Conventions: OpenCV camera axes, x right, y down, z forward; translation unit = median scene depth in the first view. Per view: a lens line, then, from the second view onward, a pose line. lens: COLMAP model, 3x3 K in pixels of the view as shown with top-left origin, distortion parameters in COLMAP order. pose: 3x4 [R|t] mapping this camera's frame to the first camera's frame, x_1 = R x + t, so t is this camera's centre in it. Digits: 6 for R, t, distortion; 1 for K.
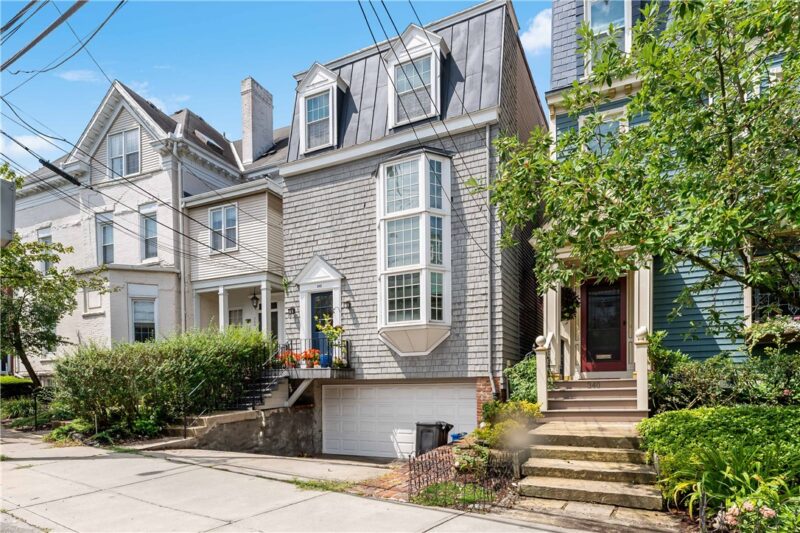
lens RADIAL K [[317.4, 0, 413.3], [0, 317.4, 263.2], [0, 0, 1]] dist [0.000248, 0.000339]
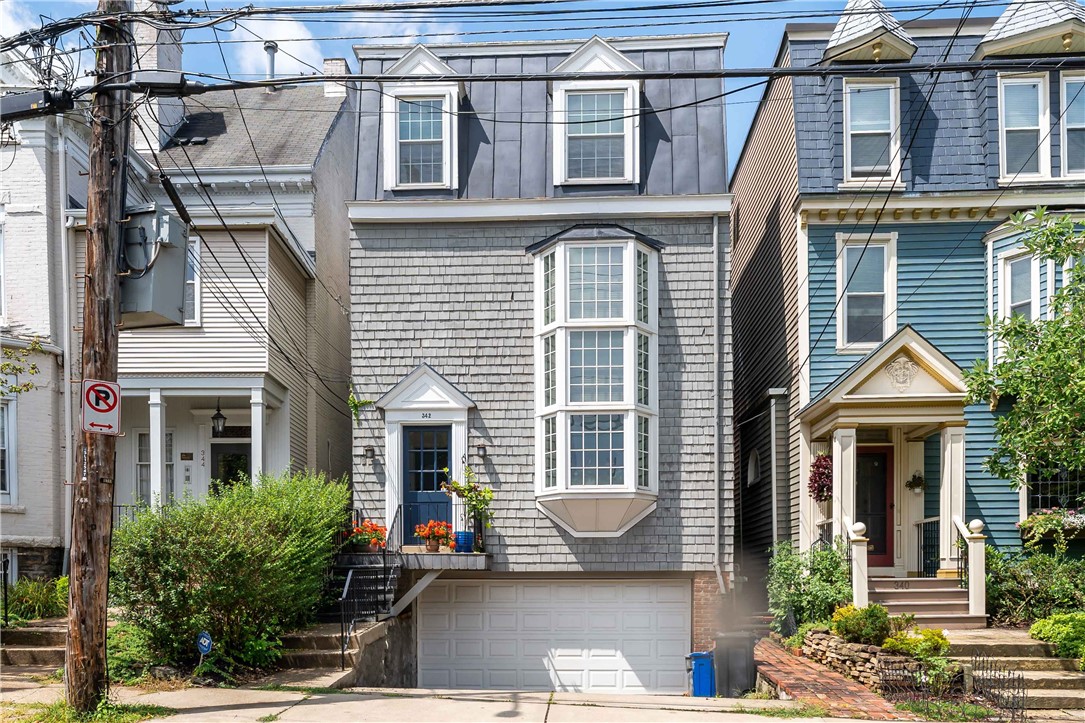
lens RADIAL K [[522.2, 0, 542.5], [0, 522.2, 361.5], [0, 0, 1]] dist [-0.000062, -0.000139]
pose [[0.959352, 0.117020, 0.256807, -0.392708], [-0.109740, 0.993049, -0.042549, -0.015188], [-0.260002, 0.012638, 0.965526, -0.033874]]
